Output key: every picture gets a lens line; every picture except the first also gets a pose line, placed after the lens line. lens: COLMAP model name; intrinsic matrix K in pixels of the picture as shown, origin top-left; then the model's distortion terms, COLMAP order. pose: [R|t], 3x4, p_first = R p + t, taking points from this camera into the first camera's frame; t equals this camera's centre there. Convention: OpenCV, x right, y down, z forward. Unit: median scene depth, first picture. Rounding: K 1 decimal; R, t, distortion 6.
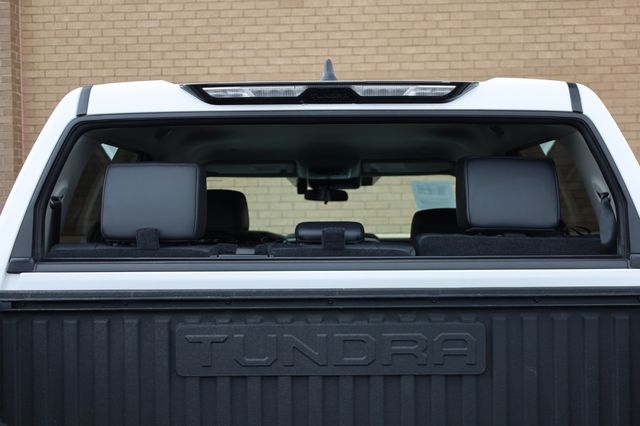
lens RADIAL K [[737.3, 0, 319.4], [0, 737.3, 213.7], [0, 0, 1]] dist [0.000077, 0.000000]
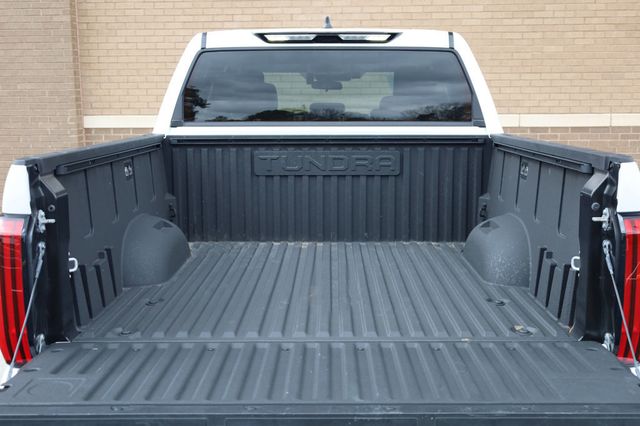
lens RADIAL K [[856.7, 0, 318.5], [0, 856.7, 211.7], [0, 0, 1]] dist [0.043381, 0.000000]
pose [[0.999974, 0.005954, -0.004019, 0.001371], [-0.005376, 0.991359, 0.131068, -0.001605], [0.004765, -0.131043, 0.991365, -1.413367]]
